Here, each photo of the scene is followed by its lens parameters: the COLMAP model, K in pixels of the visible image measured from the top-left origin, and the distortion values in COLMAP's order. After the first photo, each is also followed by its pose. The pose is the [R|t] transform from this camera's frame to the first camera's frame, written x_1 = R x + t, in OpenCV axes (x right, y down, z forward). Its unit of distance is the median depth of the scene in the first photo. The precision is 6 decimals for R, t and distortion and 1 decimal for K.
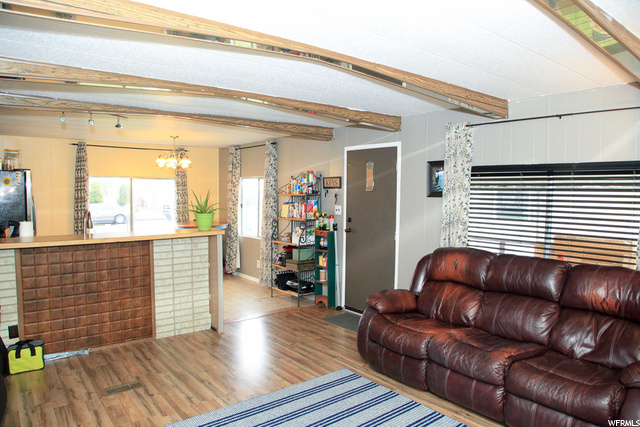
lens RADIAL K [[434.6, 0, 318.2], [0, 434.6, 213.9], [0, 0, 1]] dist [-0.121973, 0.064036]
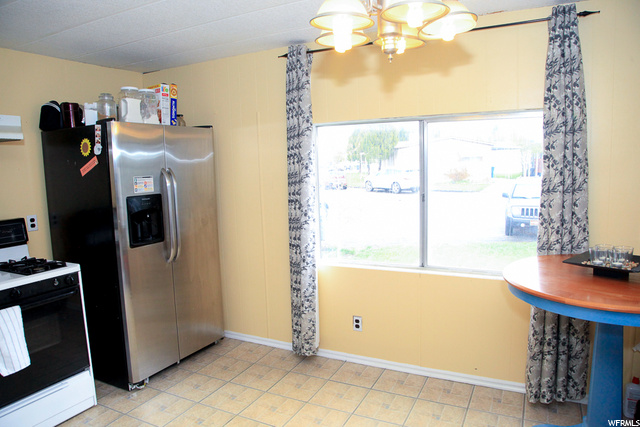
lens RADIAL K [[434.6, 0, 318.2], [0, 434.6, 213.9], [0, 0, 1]] dist [-0.121973, 0.064036]
pose [[0.409094, 0.088381, -0.908202, -0.115344], [-0.014666, 0.995807, 0.090300, -0.032506], [0.912374, -0.023621, 0.408675, 0.723300]]
